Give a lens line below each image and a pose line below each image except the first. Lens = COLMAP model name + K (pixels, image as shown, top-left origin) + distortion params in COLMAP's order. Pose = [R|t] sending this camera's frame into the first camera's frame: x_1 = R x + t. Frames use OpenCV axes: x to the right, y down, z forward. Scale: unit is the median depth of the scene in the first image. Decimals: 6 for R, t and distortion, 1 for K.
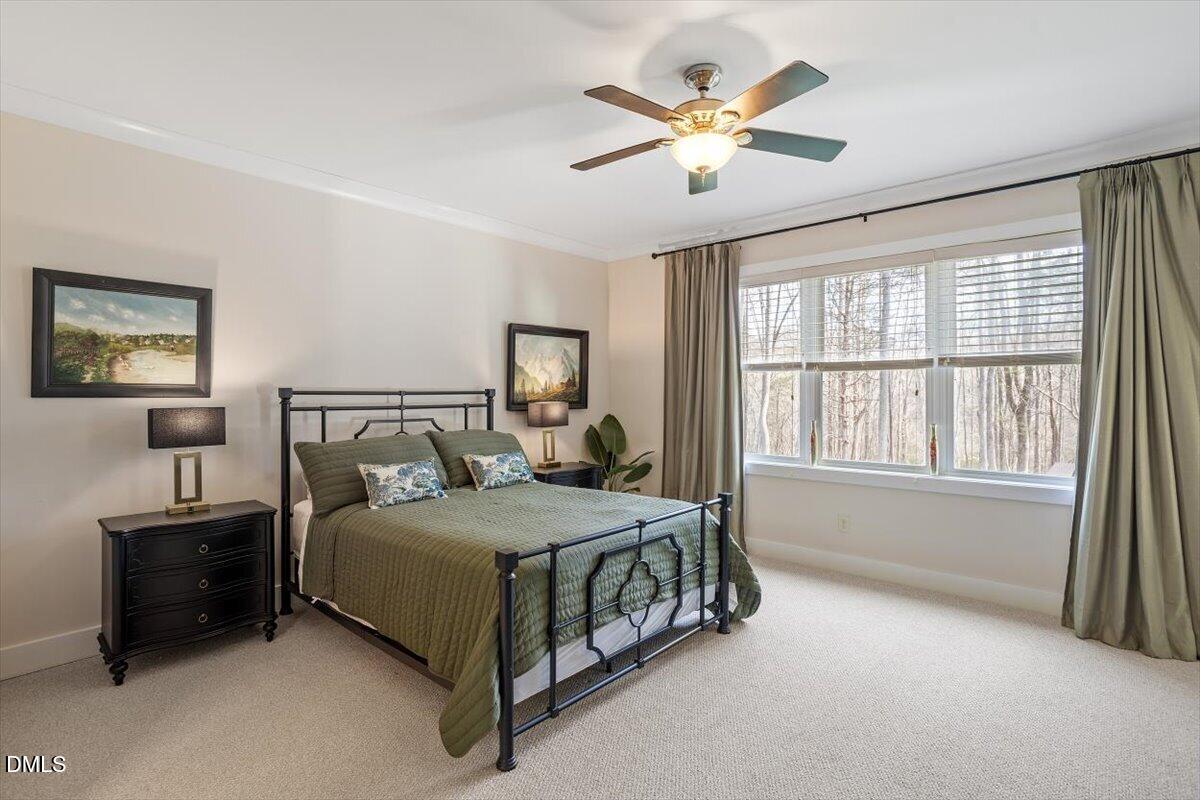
lens RADIAL K [[572.5, 0, 596.9], [0, 572.5, 391.0], [0, 0, 1]] dist [-0.021157, 0.000191]
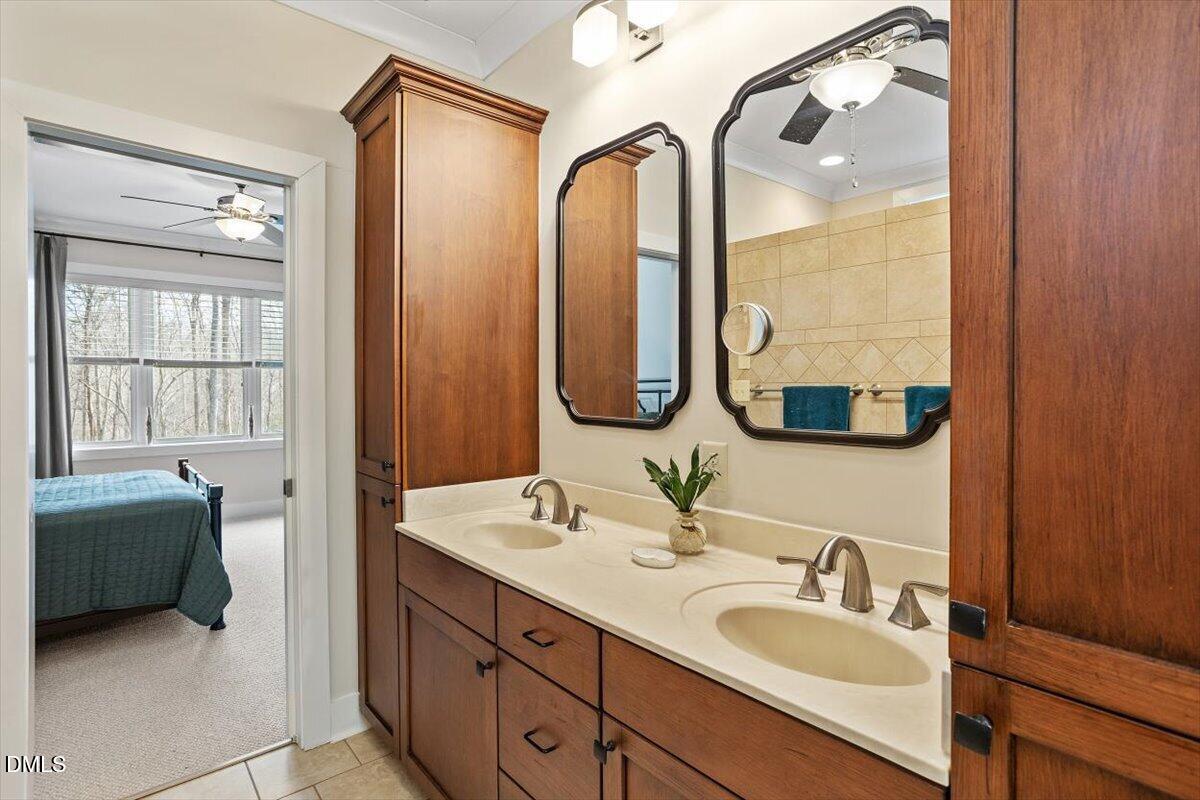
lens RADIAL K [[572.5, 0, 596.9], [0, 572.5, 391.0], [0, 0, 1]] dist [-0.021157, 0.000191]
pose [[0.129640, 0.003113, 0.991556, -0.659789], [0.003924, 0.999986, -0.003652, 0.024433], [-0.991553, 0.004365, 0.129625, -0.089275]]
